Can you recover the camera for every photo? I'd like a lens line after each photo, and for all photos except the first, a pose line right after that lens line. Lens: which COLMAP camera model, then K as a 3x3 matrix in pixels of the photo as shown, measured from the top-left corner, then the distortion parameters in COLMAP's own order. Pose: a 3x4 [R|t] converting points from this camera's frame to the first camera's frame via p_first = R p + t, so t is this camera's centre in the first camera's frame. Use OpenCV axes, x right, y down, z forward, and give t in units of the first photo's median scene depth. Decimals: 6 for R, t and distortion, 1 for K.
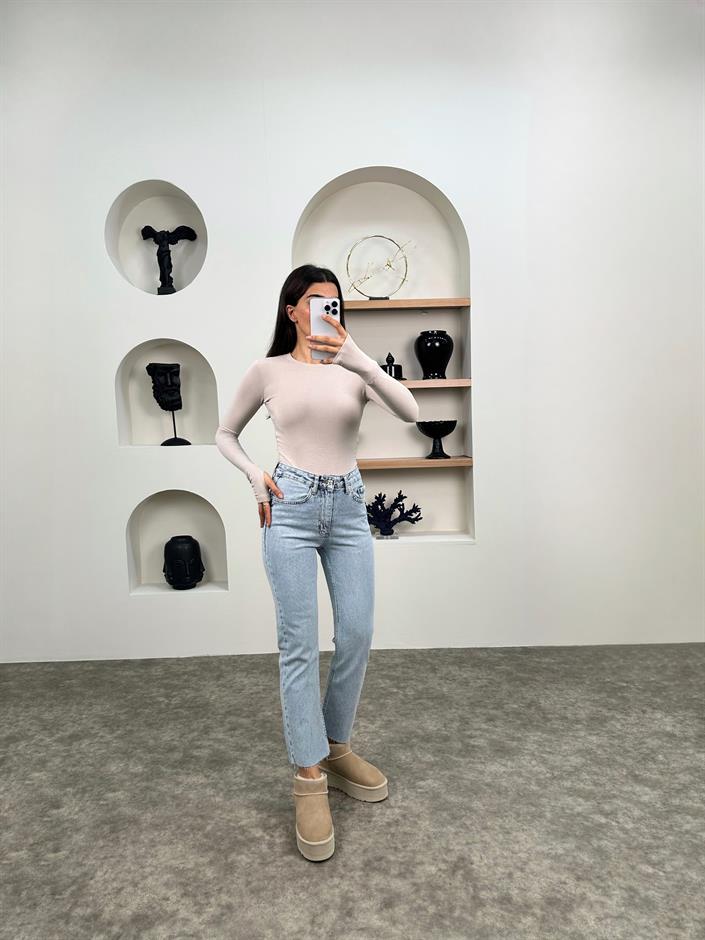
lens RADIAL K [[662.4, 0, 354.3], [0, 662.4, 464.5], [0, 0, 1]] dist [0.035725, -0.055038]
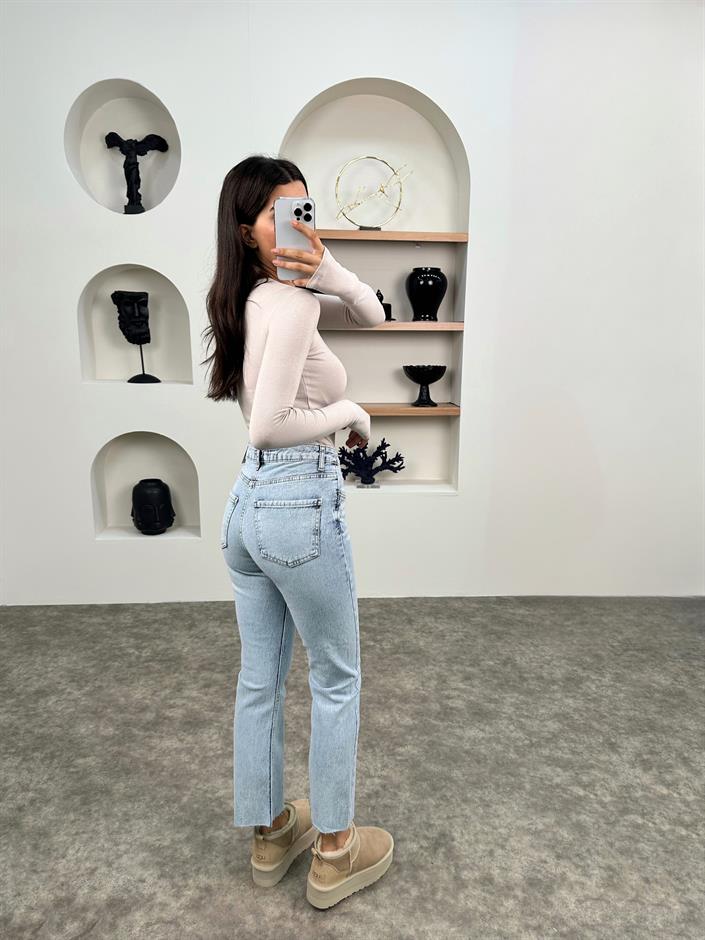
lens RADIAL K [[662.4, 0, 354.3], [0, 662.4, 464.5], [0, 0, 1]] dist [0.035725, -0.055038]
pose [[0.997897, 0.033109, 0.055730, -0.036462], [-0.039999, 0.991039, 0.127445, -0.063625], [-0.051011, -0.129407, 0.990279, 0.076399]]
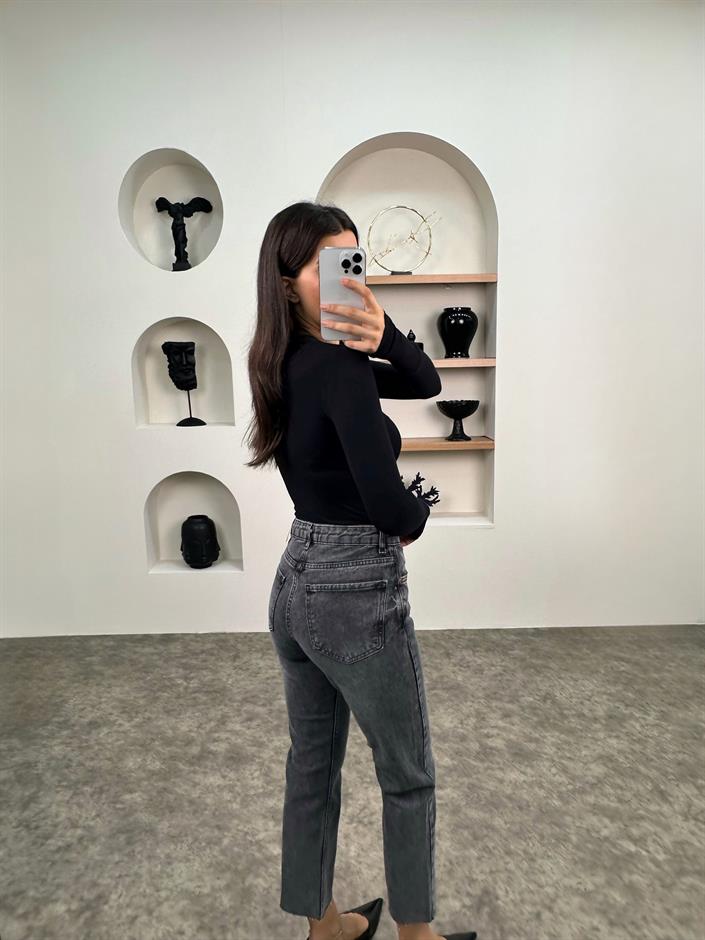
lens RADIAL K [[609.4, 0, 337.5], [0, 609.4, 465.1], [0, 0, 1]] dist [0.003265, 0.001777]
pose [[0.999214, 0.020060, -0.034183, -0.029532], [-0.016747, 0.995375, 0.094590, -0.083722], [0.035922, -0.093944, 0.994929, 0.141039]]
